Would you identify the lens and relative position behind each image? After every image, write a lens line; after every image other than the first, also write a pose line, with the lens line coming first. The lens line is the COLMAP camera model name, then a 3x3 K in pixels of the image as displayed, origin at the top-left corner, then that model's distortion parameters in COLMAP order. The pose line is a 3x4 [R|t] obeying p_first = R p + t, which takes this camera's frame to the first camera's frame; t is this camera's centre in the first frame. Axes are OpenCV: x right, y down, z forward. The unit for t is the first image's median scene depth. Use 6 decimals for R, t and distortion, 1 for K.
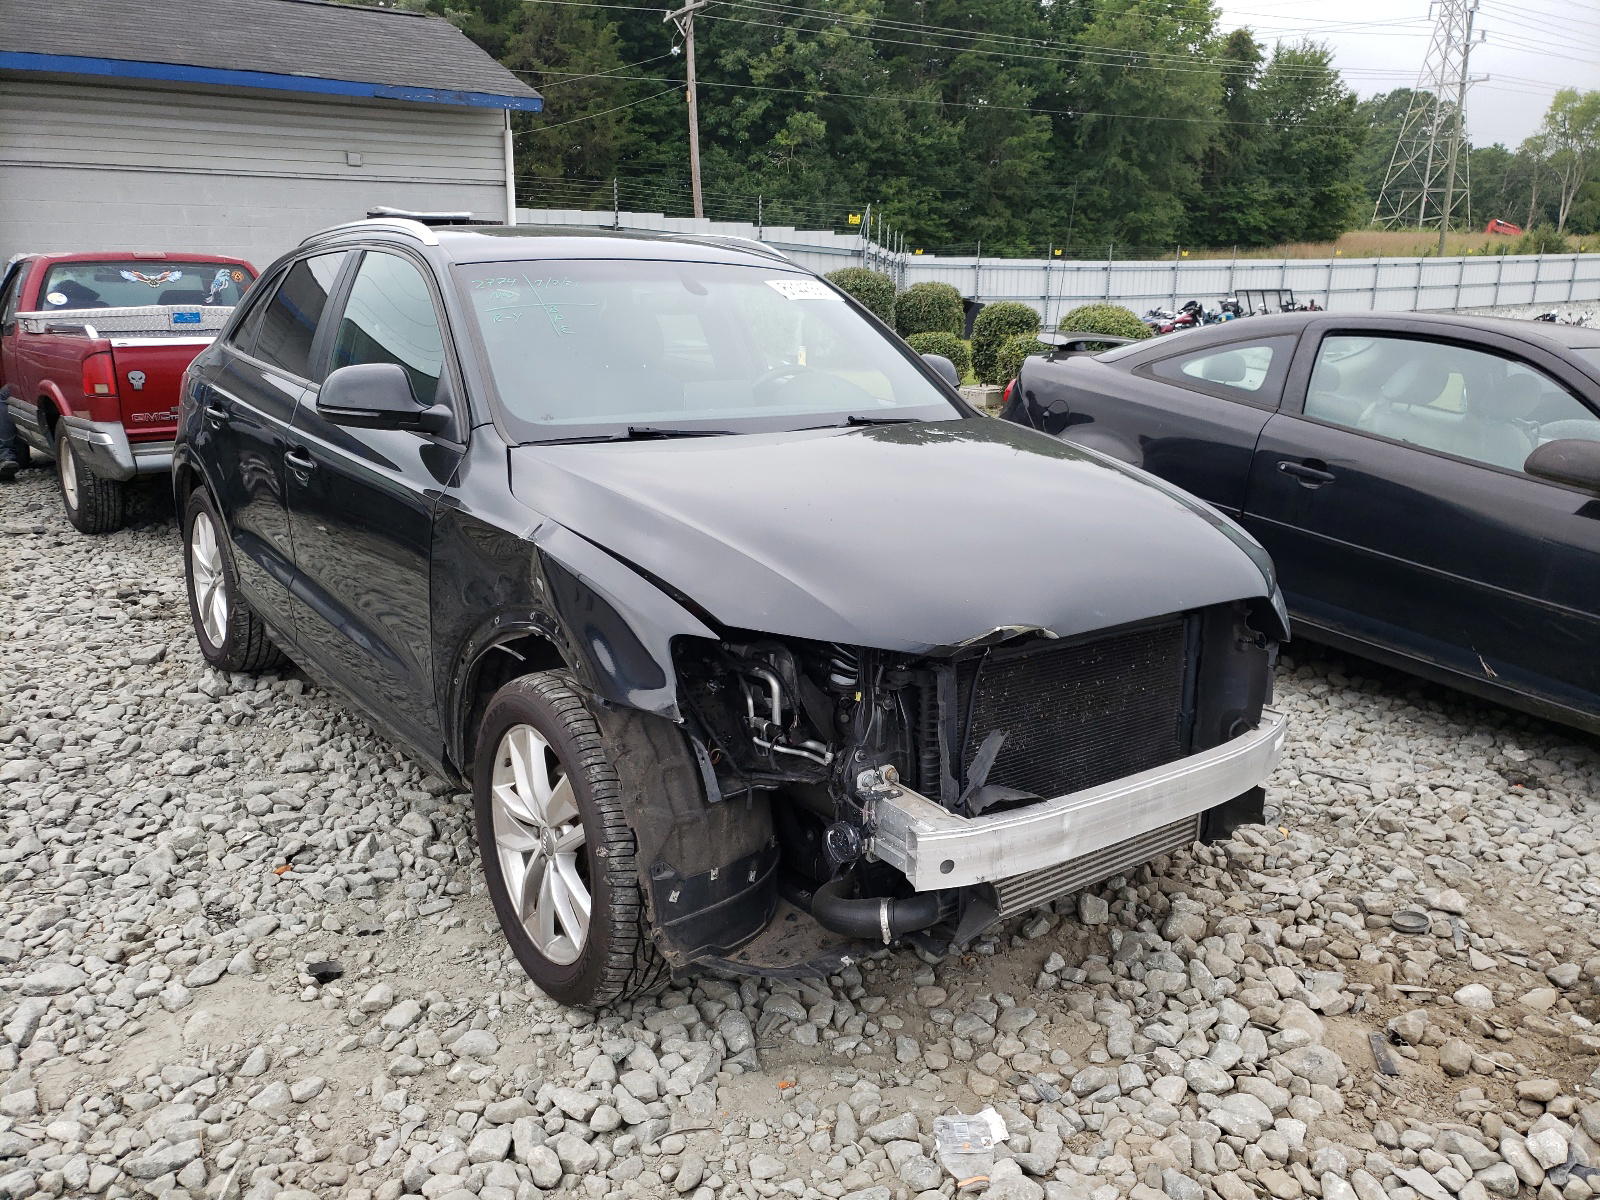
lens RADIAL K [[1259.6, 0, 800.0], [0, 1259.6, 540.9], [0, 0, 1]] dist [-0.005883, -0.004094]
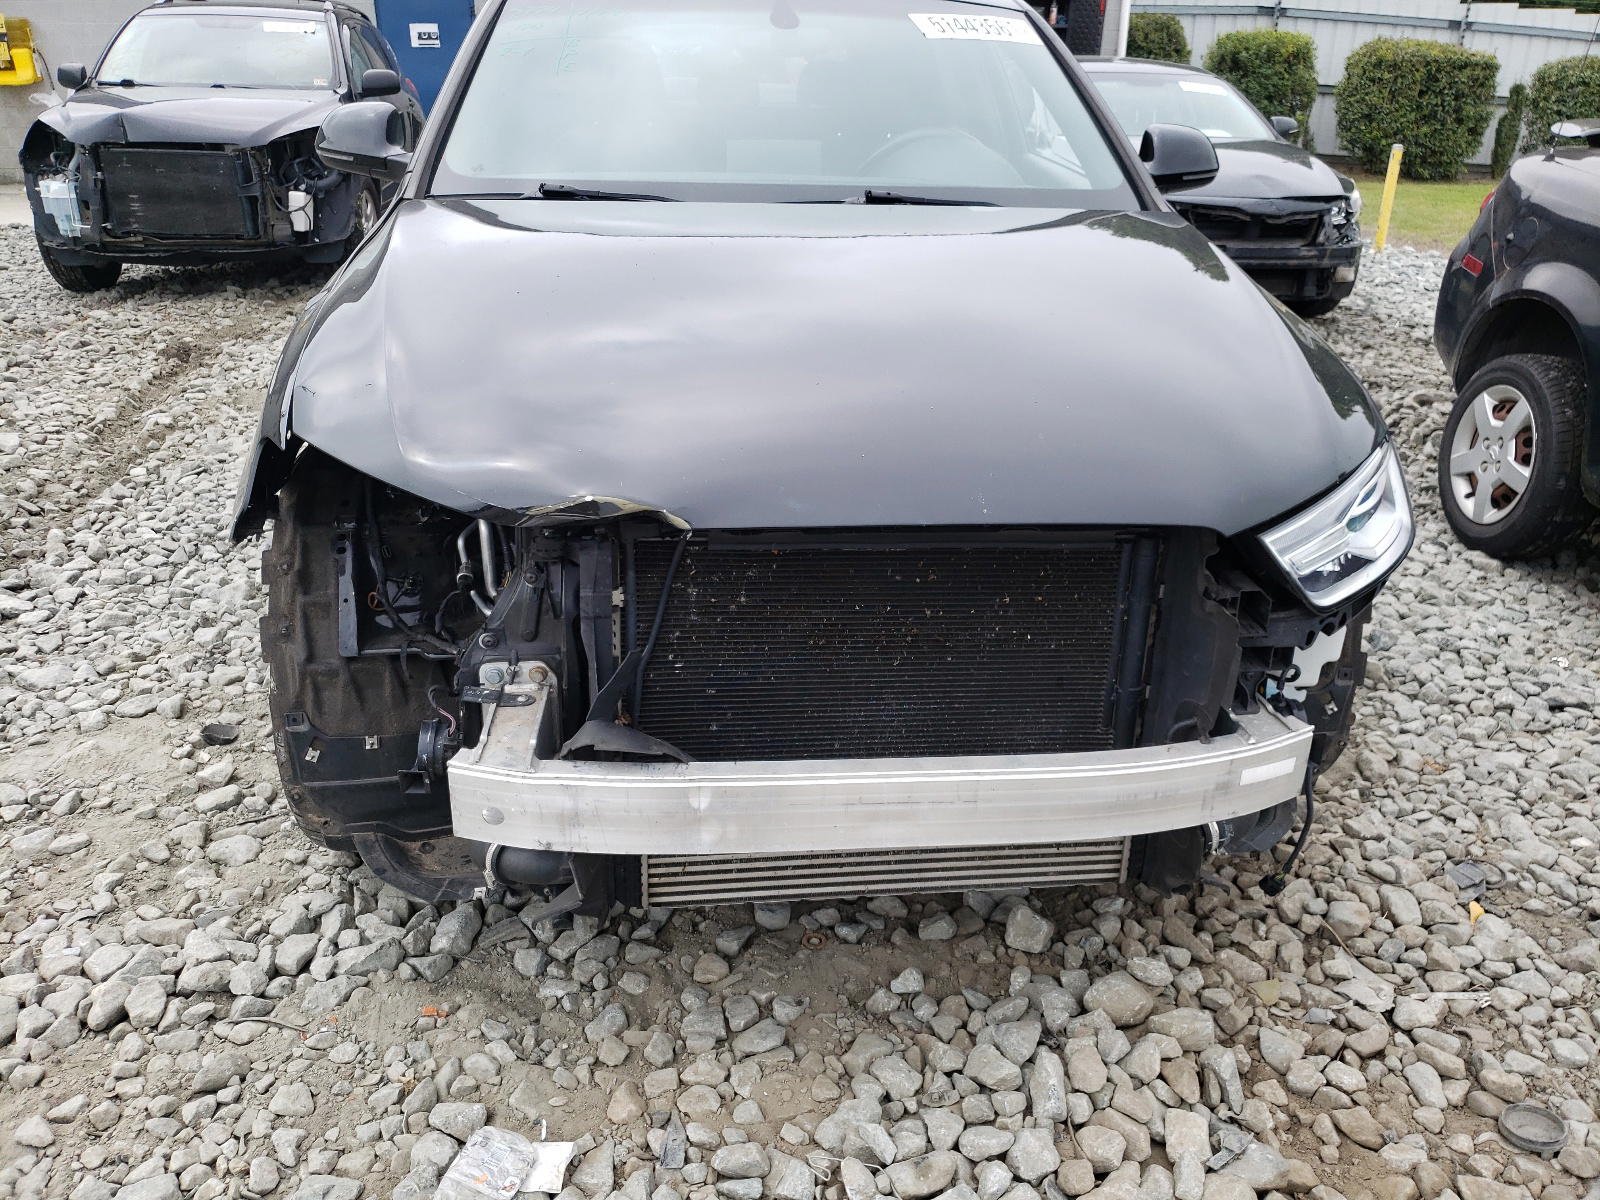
lens RADIAL K [[1259.6, 0, 800.0], [0, 1259.6, 540.9], [0, 0, 1]] dist [-0.005883, -0.004094]
pose [[0.862637, 0.180318, -0.472592, 0.457024], [-0.107919, 0.978399, 0.176320, -0.028927], [0.494178, -0.101098, 0.863463, 0.393420]]
